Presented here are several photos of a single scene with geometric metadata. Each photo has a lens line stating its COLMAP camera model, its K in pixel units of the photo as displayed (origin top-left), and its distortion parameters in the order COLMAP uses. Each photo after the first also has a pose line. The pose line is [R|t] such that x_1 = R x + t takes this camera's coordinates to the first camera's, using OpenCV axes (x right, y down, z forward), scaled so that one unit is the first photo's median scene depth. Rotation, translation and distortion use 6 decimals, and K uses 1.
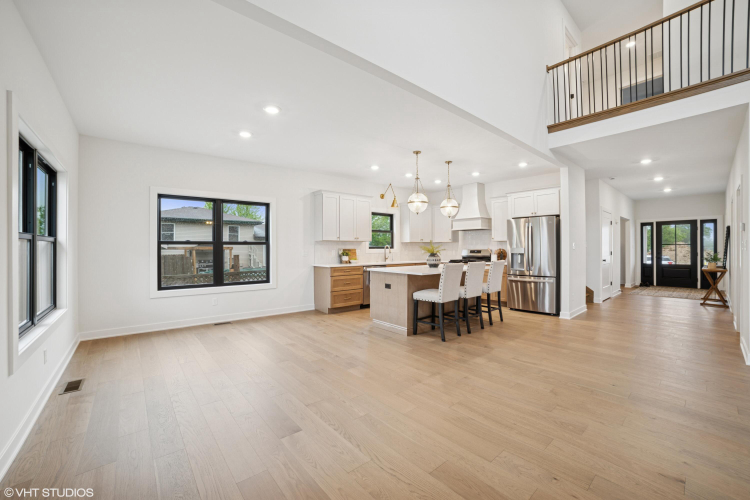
lens RADIAL K [[304.9, 0, 372.5], [0, 304.9, 247.3], [0, 0, 1]] dist [-0.079653, 0.000163]
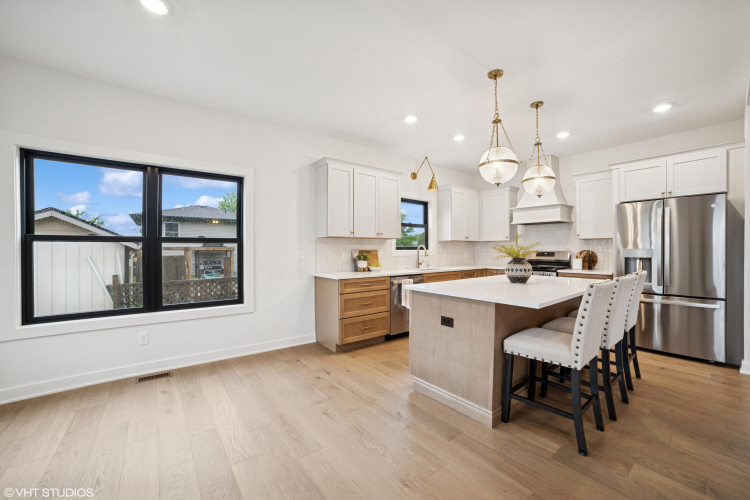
lens RADIAL K [[294.6, 0, 372.3], [0, 294.6, 250.8], [0, 0, 1]] dist [-0.074305, 0.000054]
pose [[0.999052, 0.002461, -0.043452, -0.043210], [-0.002107, 0.999964, 0.008189, 0.002055], [0.043471, -0.008090, 0.999022, 0.386955]]
